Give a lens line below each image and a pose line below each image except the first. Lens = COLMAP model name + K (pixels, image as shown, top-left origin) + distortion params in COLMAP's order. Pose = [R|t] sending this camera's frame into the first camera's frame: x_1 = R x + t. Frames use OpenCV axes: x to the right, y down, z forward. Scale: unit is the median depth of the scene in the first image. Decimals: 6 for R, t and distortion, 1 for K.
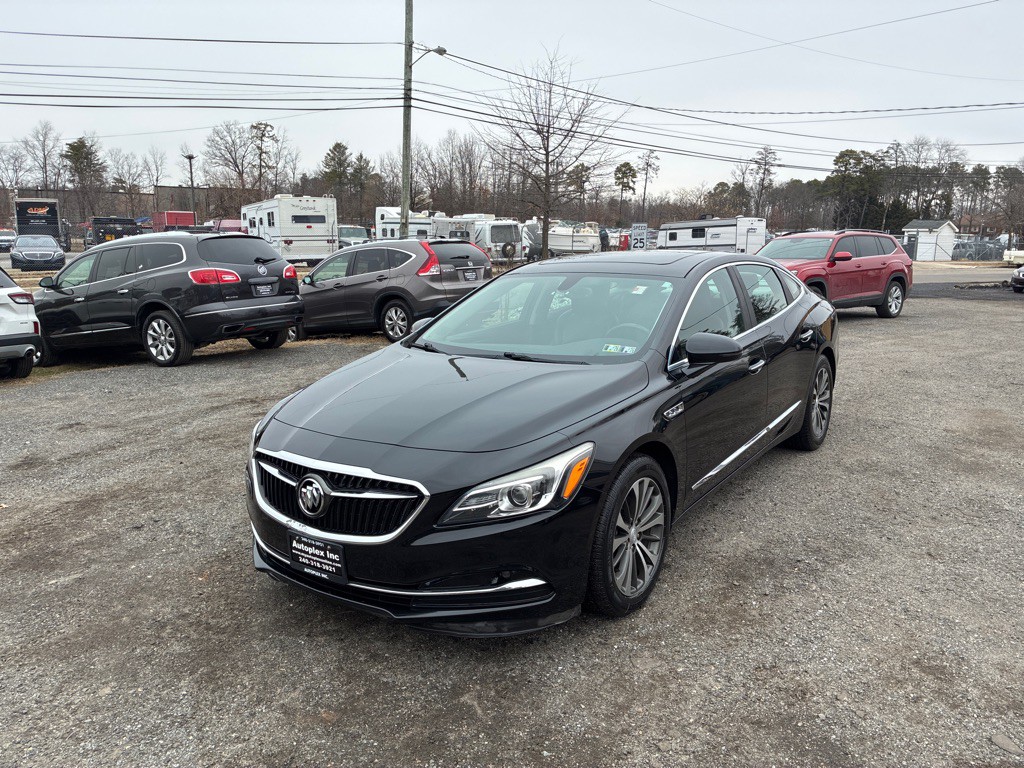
lens RADIAL K [[774.0, 0, 528.5], [0, 774.0, 376.6], [0, 0, 1]] dist [0.045286, -0.057466]
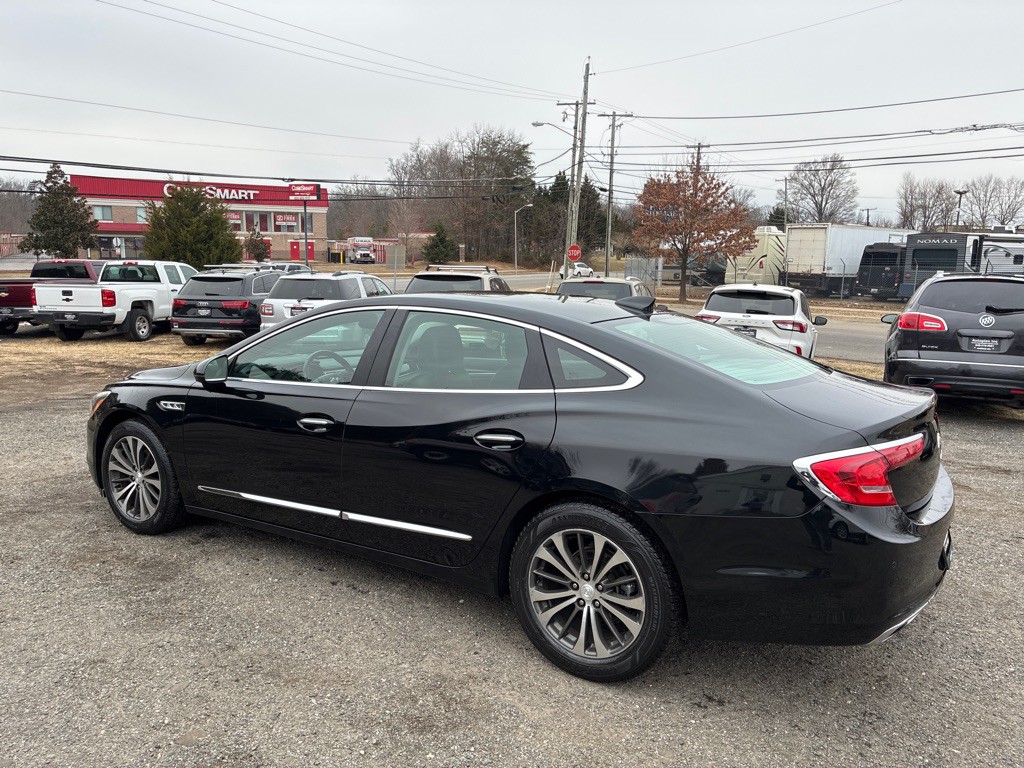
lens RADIAL K [[774.0, 0, 517.9], [0, 774.0, 378.2], [0, 0, 1]] dist [0.045286, -0.057466]
pose [[0.041557, 0.151006, -0.987659, 0.164873], [-0.206070, 0.968555, 0.139414, -0.032680], [0.977654, 0.197733, 0.071368, 0.167798]]
